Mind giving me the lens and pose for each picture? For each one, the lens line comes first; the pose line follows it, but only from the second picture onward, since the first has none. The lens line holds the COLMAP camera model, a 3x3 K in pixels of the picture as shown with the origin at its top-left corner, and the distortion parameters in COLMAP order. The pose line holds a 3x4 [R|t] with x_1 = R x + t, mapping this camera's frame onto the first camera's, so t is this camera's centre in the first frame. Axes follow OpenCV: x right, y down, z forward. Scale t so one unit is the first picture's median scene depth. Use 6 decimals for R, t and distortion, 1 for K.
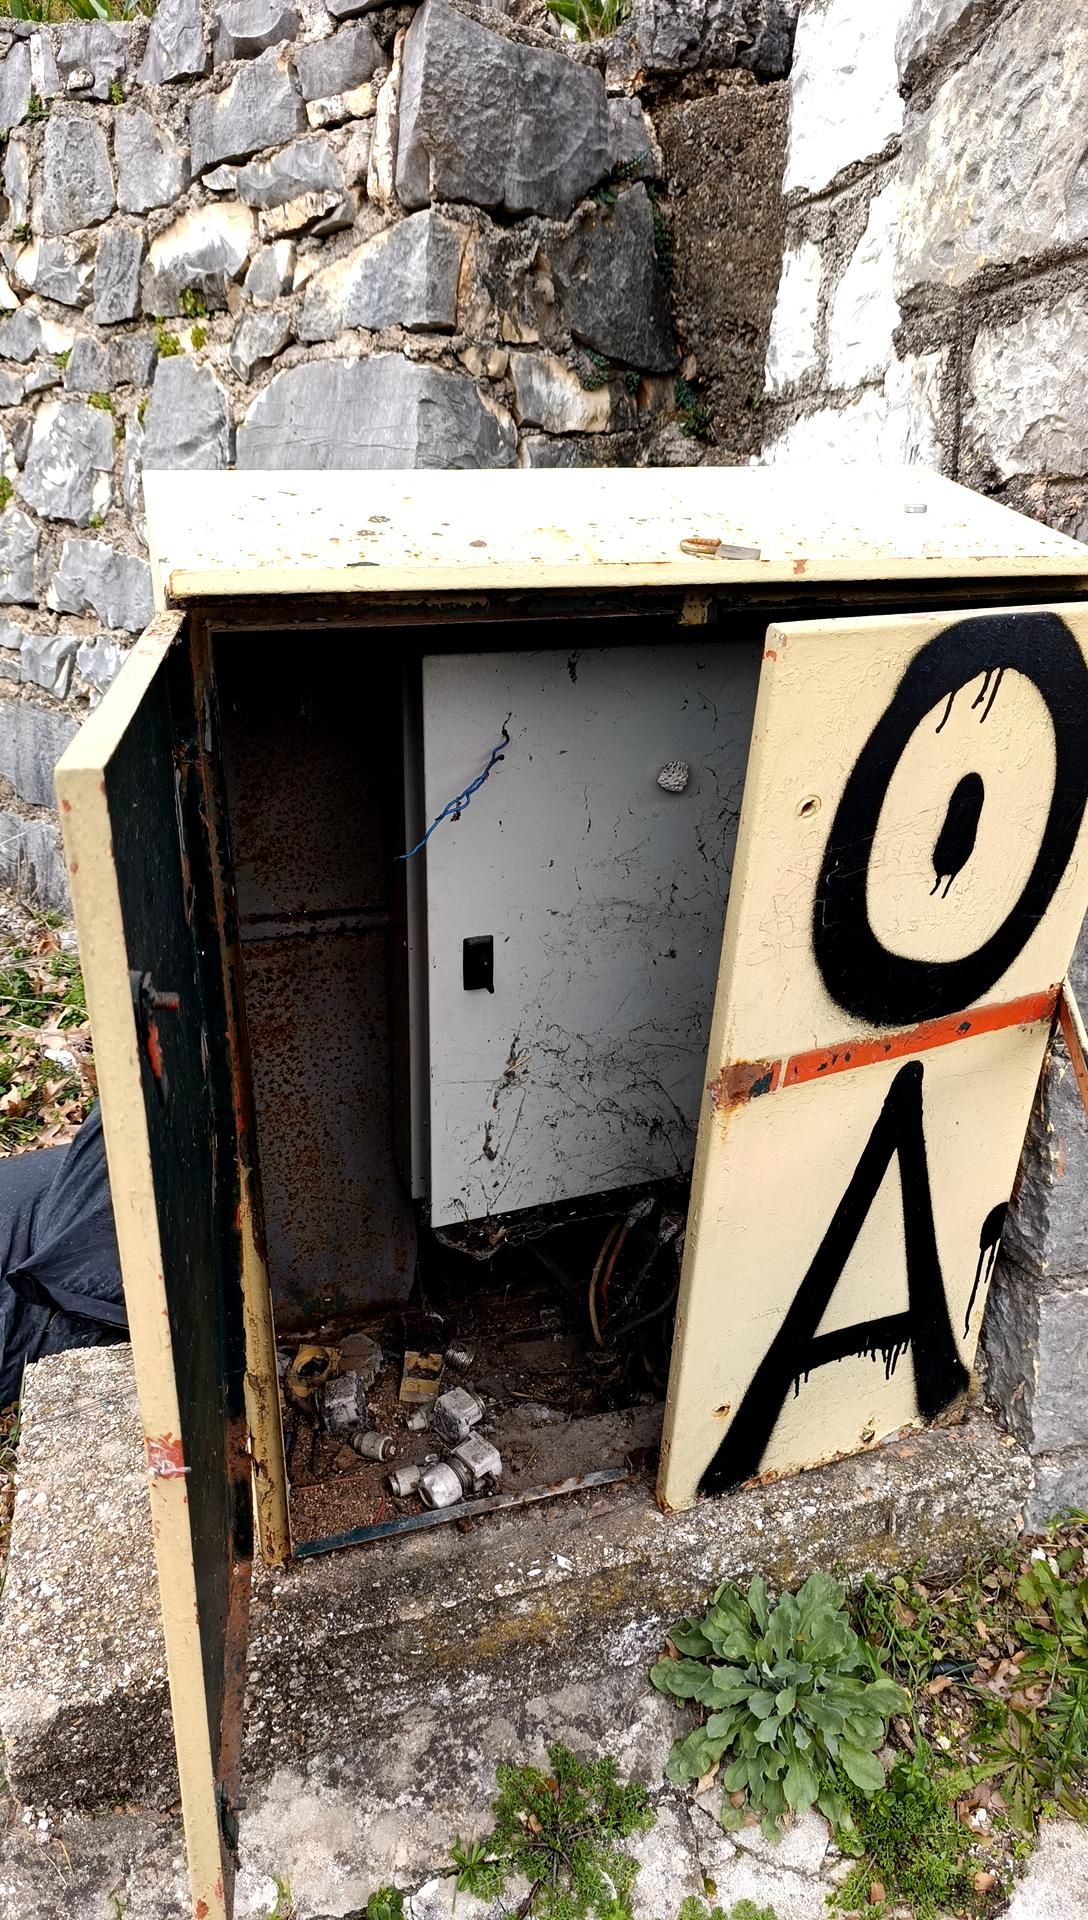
lens RADIAL K [[1442.9, 0, 597.8], [0, 1442.9, 955.3], [0, 0, 1]] dist [-0.003044, -0.025969]
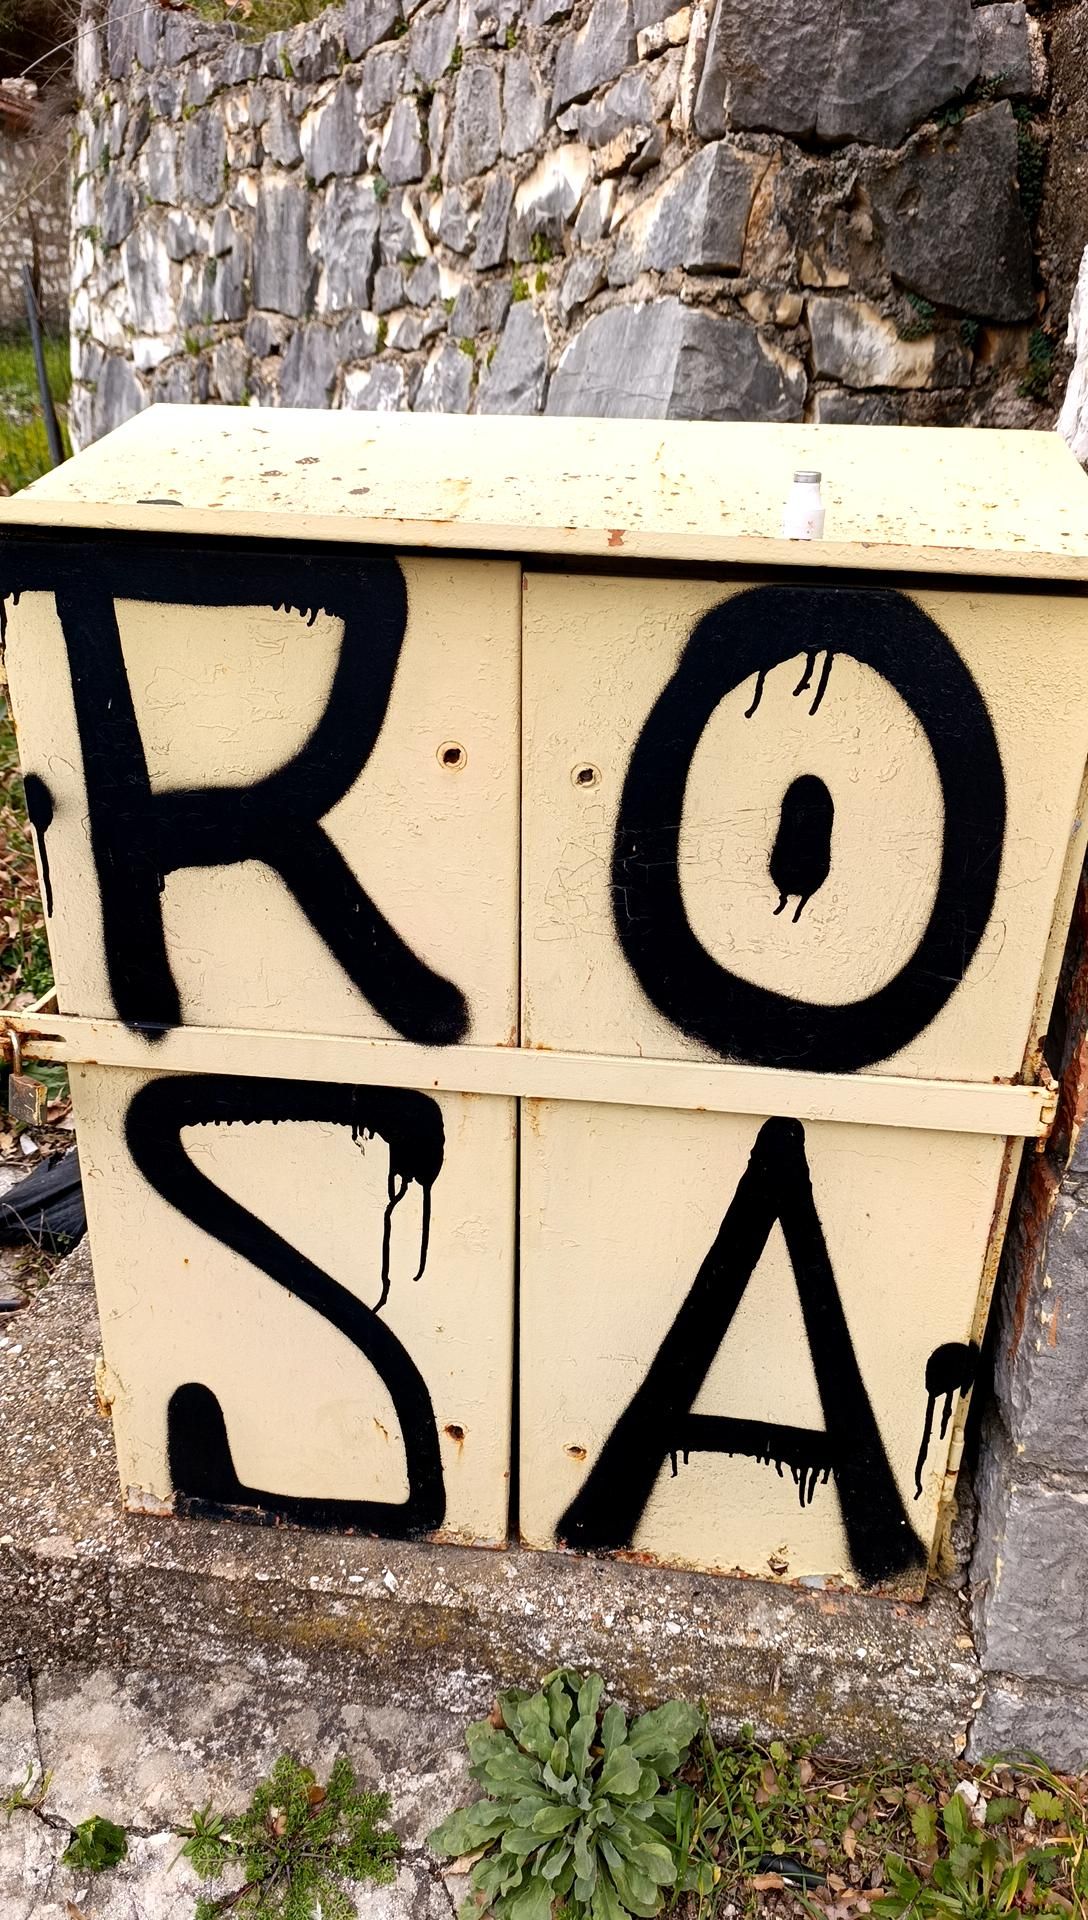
lens RADIAL K [[1442.9, 0, 597.8], [0, 1442.9, 955.3], [0, 0, 1]] dist [-0.003044, -0.025969]
pose [[0.890243, 0.187449, -0.415126, 0.280316], [-0.177872, 0.982098, 0.062017, -0.043852], [0.419319, 0.018629, 0.907648, 0.129498]]
